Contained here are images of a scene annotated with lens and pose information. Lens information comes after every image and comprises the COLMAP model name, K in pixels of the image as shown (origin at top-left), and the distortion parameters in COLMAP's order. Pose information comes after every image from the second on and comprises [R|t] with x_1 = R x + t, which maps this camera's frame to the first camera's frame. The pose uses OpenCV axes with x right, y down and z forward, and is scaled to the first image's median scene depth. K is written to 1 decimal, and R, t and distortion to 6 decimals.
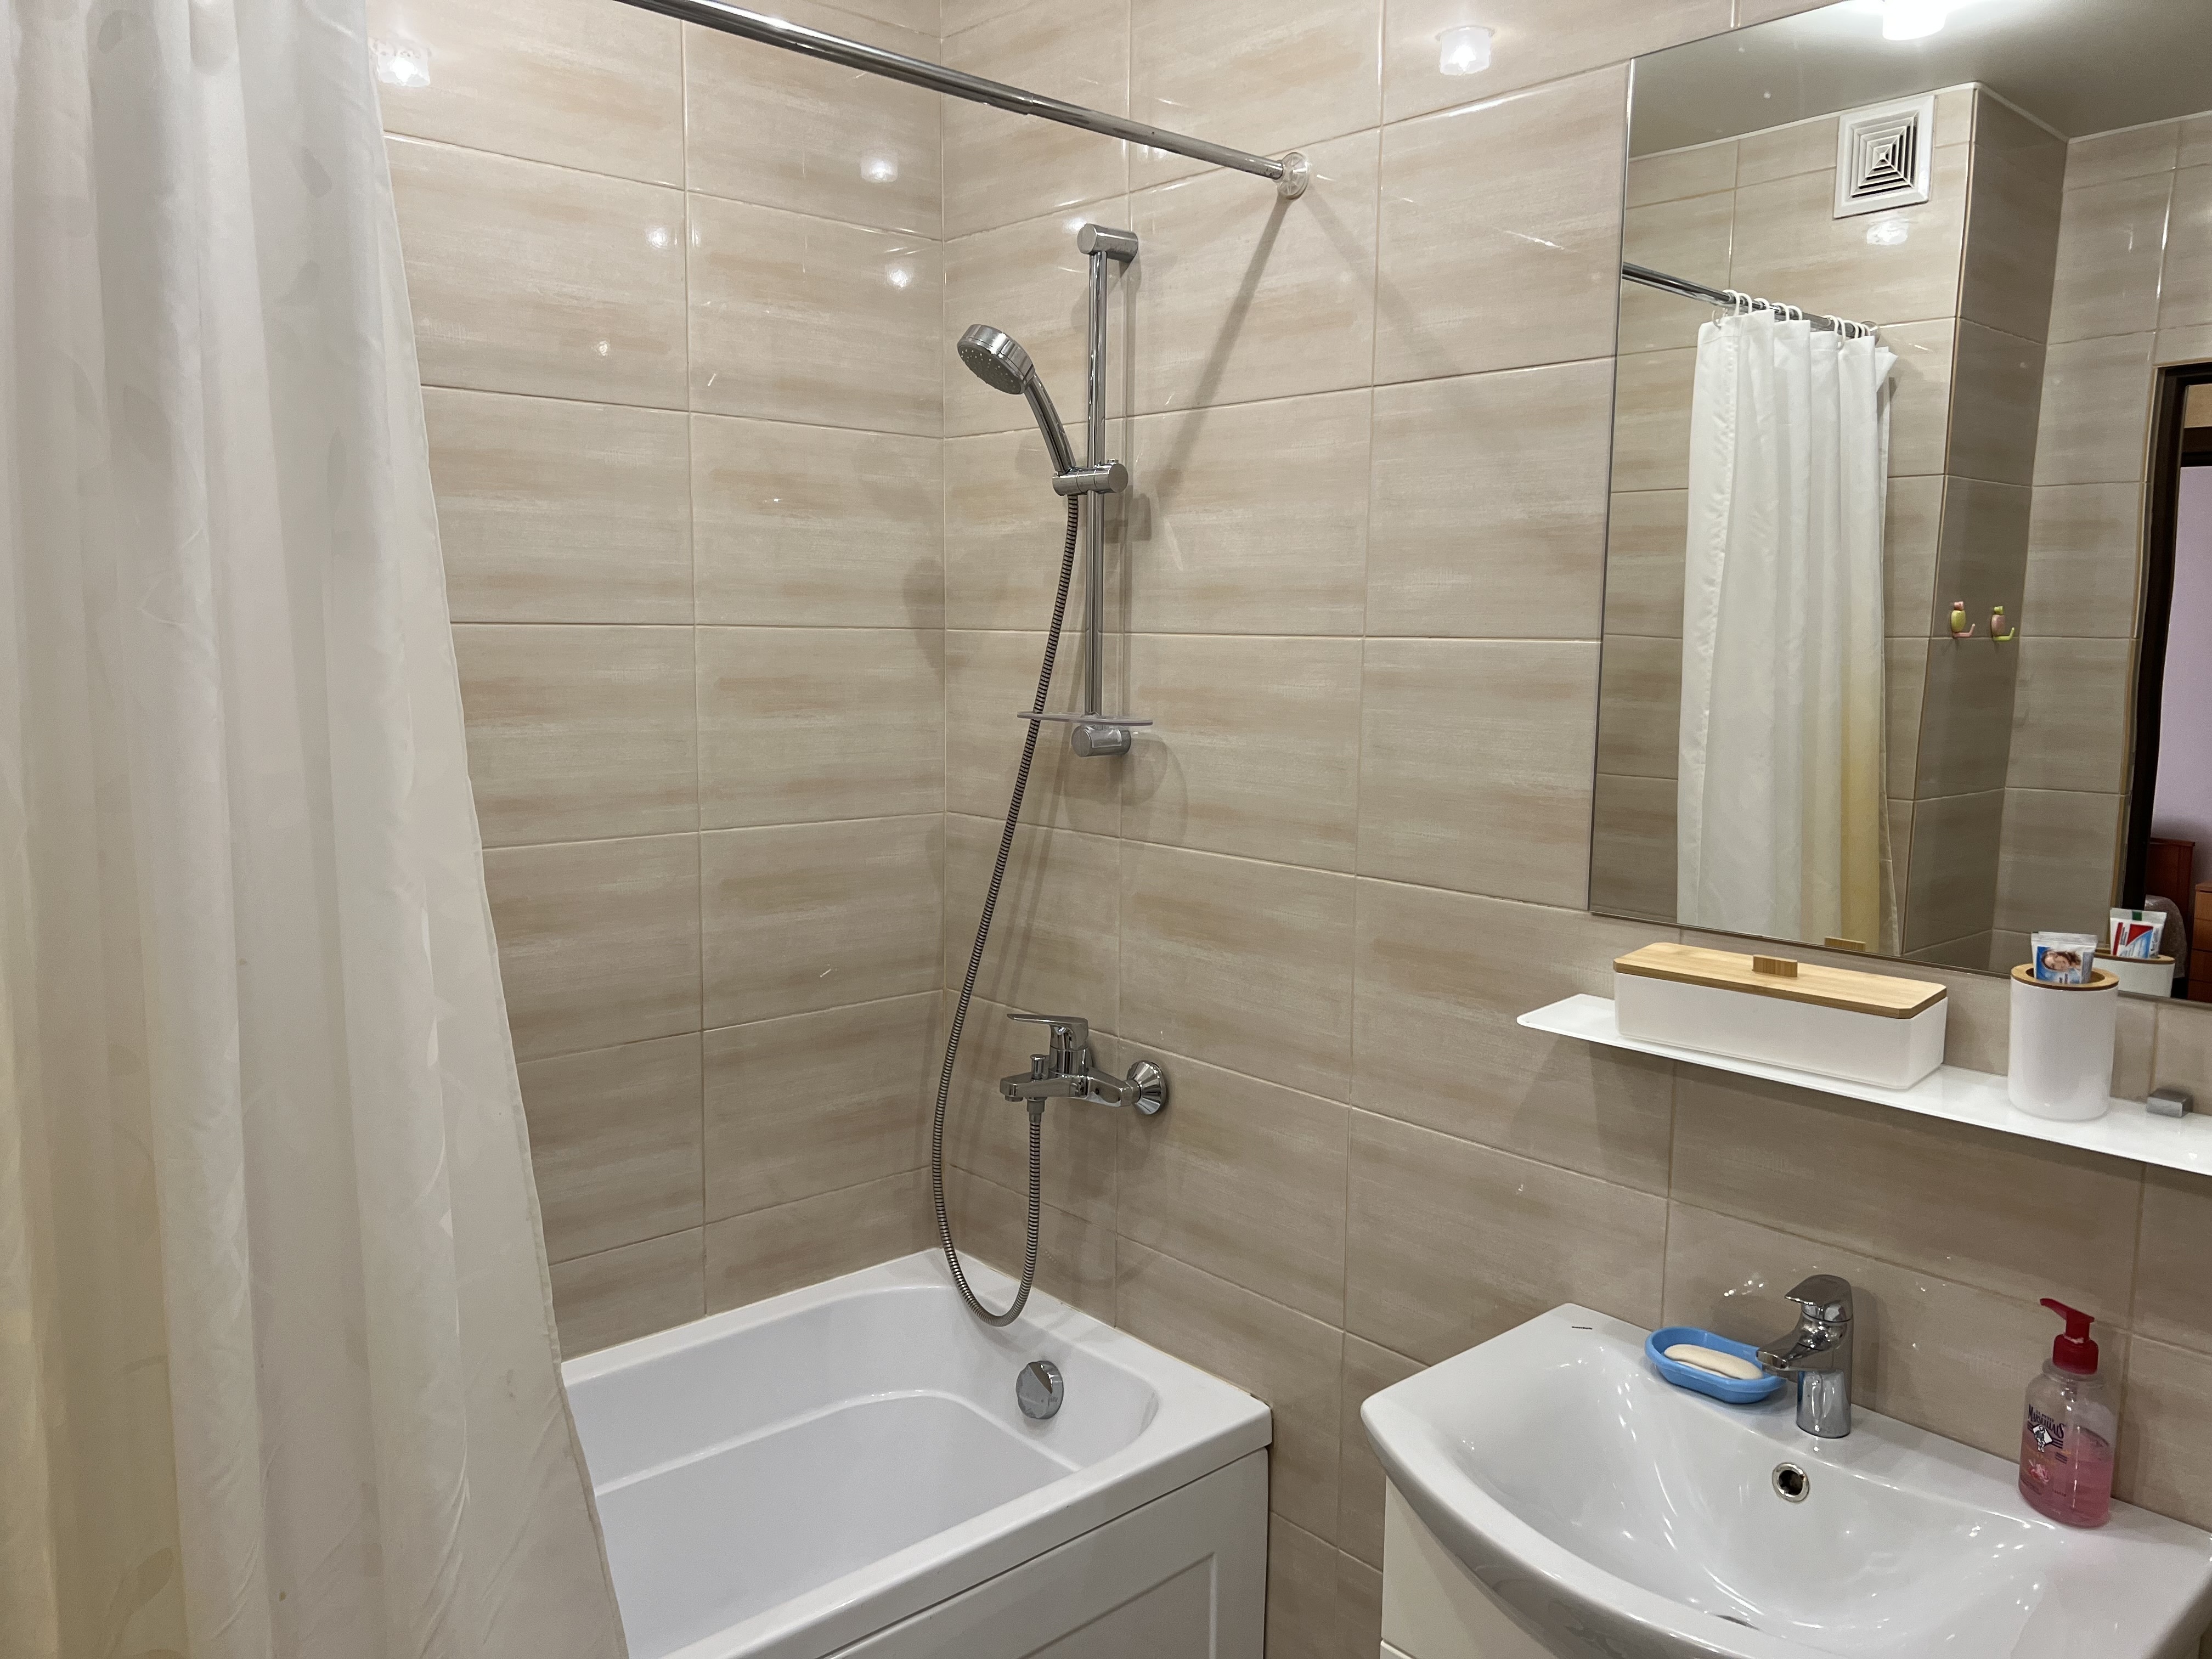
lens RADIAL K [[1661.6, 0, 1111.6], [0, 1661.6, 826.6], [0, 0, 1]] dist [0.040986, -0.053319]
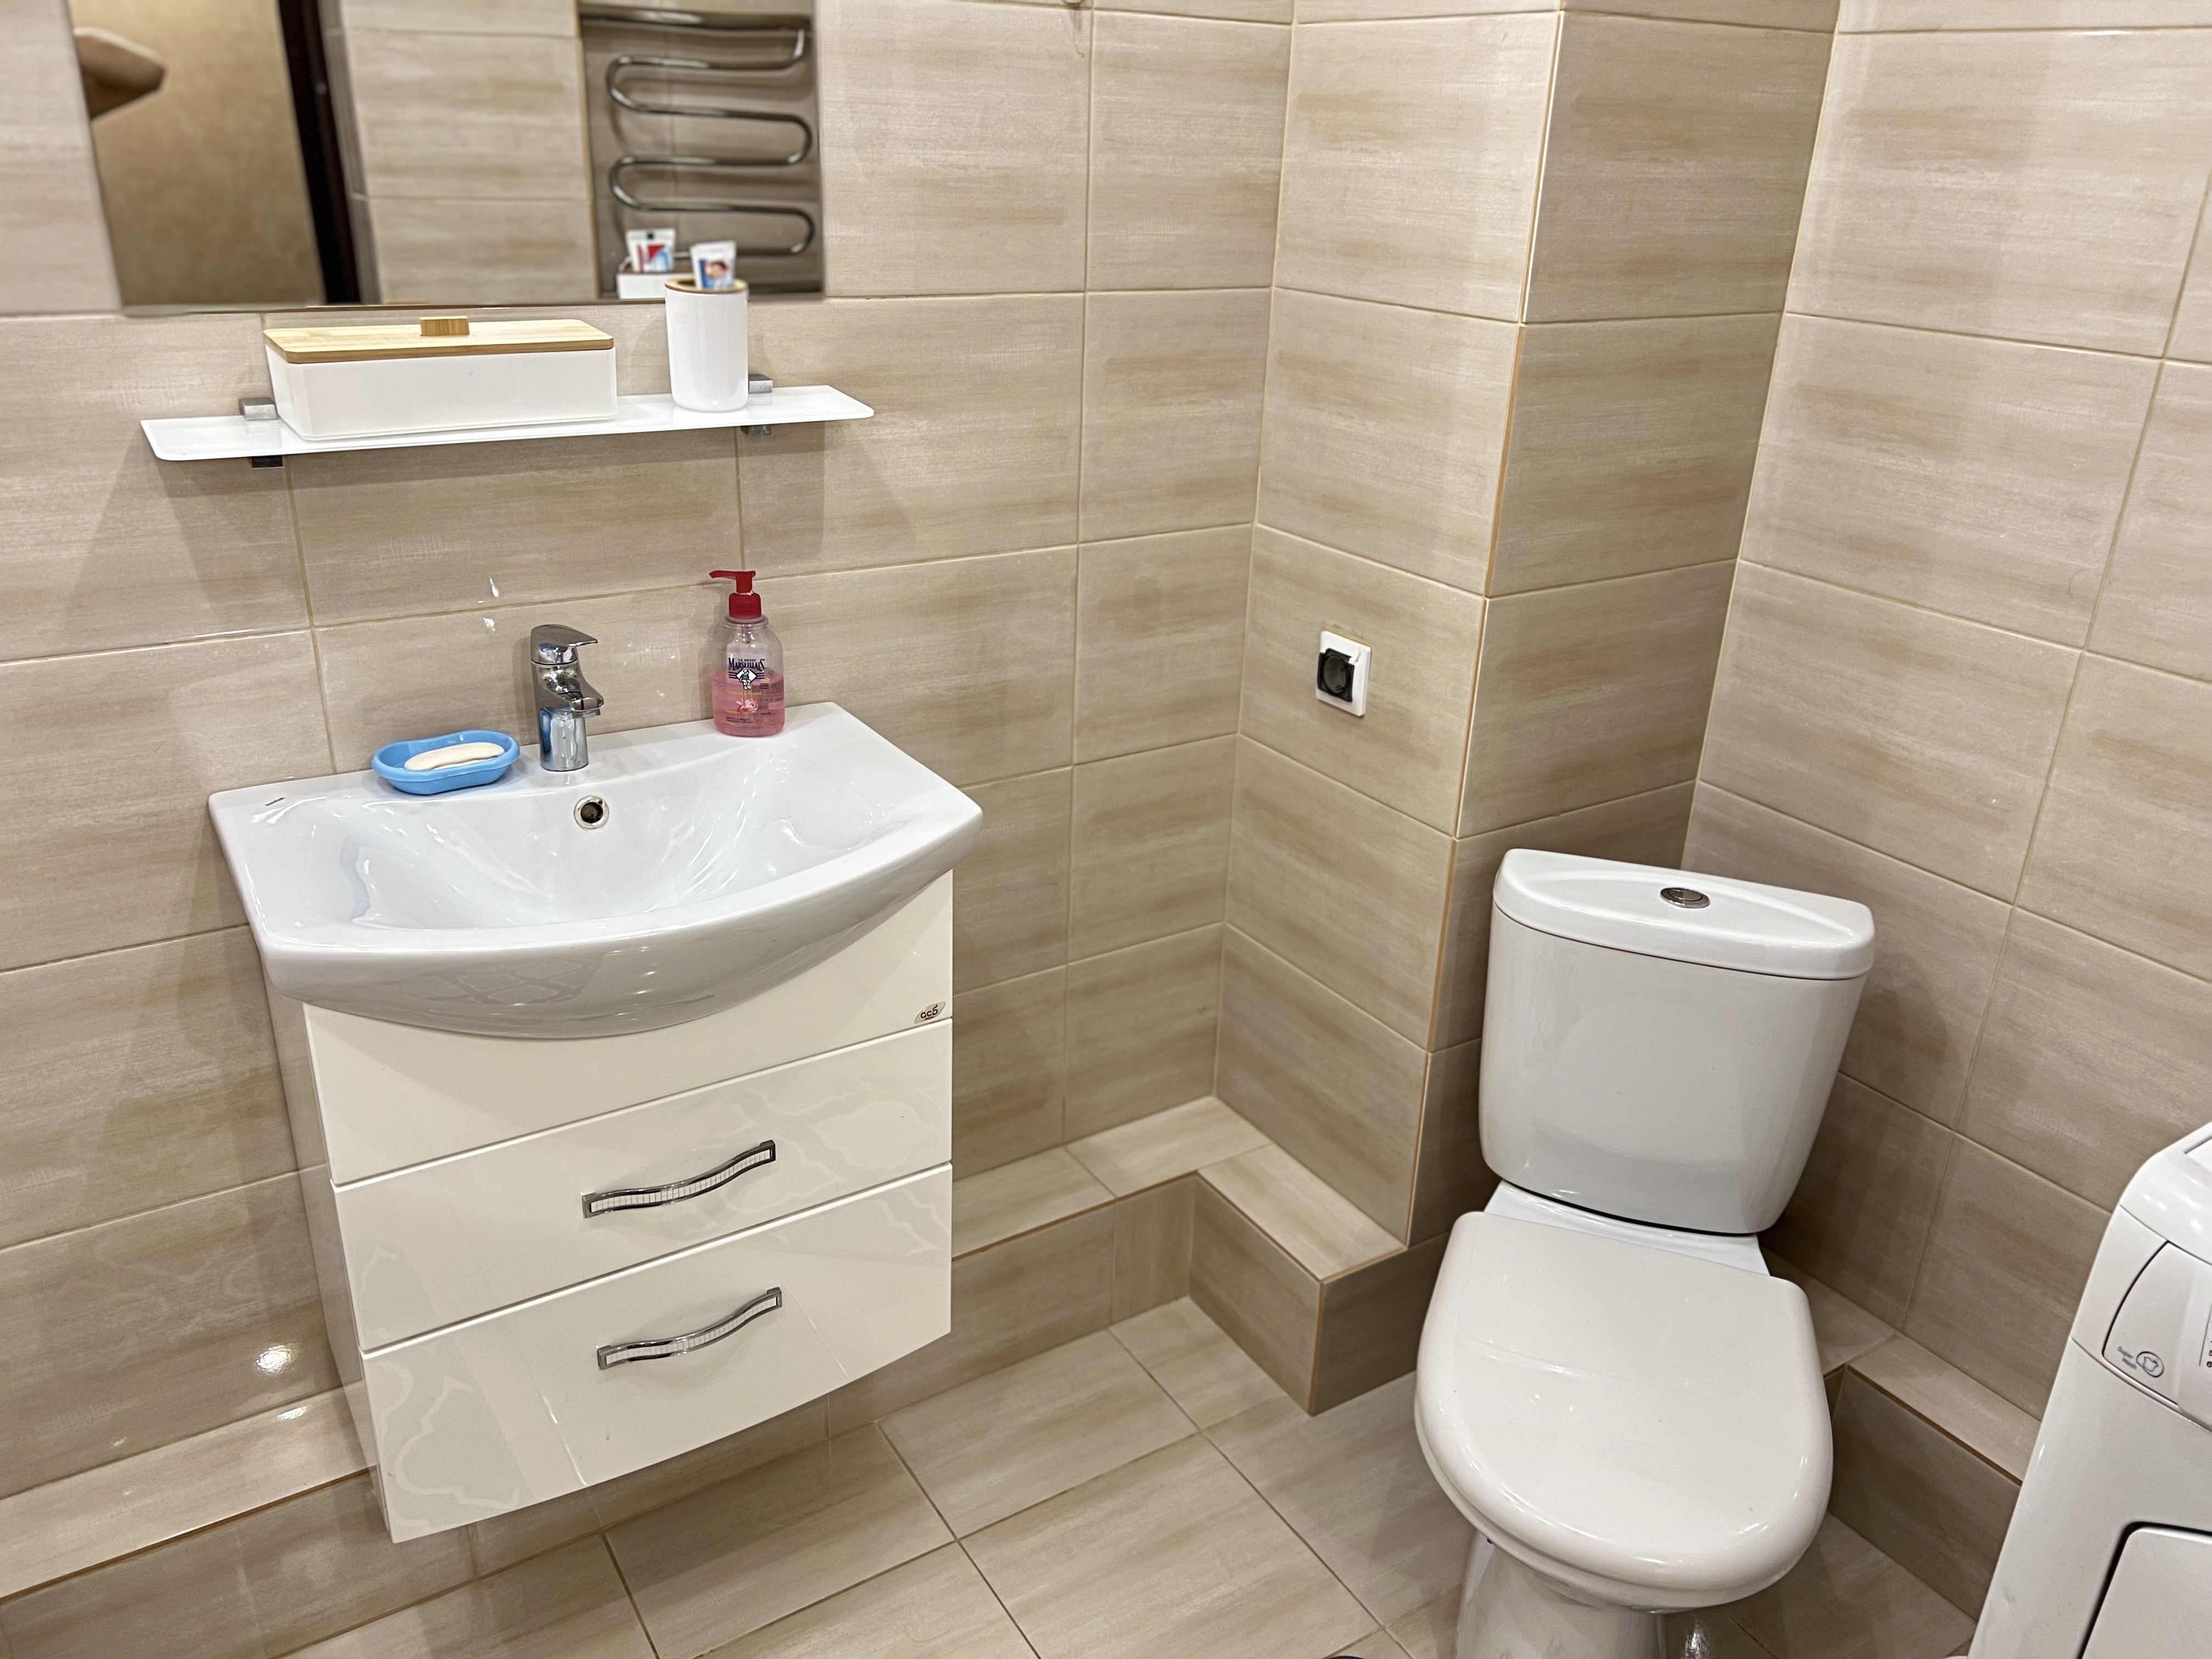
lens RADIAL K [[1661.6, 0, 1085.4], [0, 1661.6, 818.0], [0, 0, 1]] dist [0.040986, -0.053319]
pose [[0.167312, -0.382856, 0.908531, -0.540056], [0.090923, 0.923585, 0.372456, 0.021724], [-0.981702, 0.020290, 0.189337, 0.494050]]
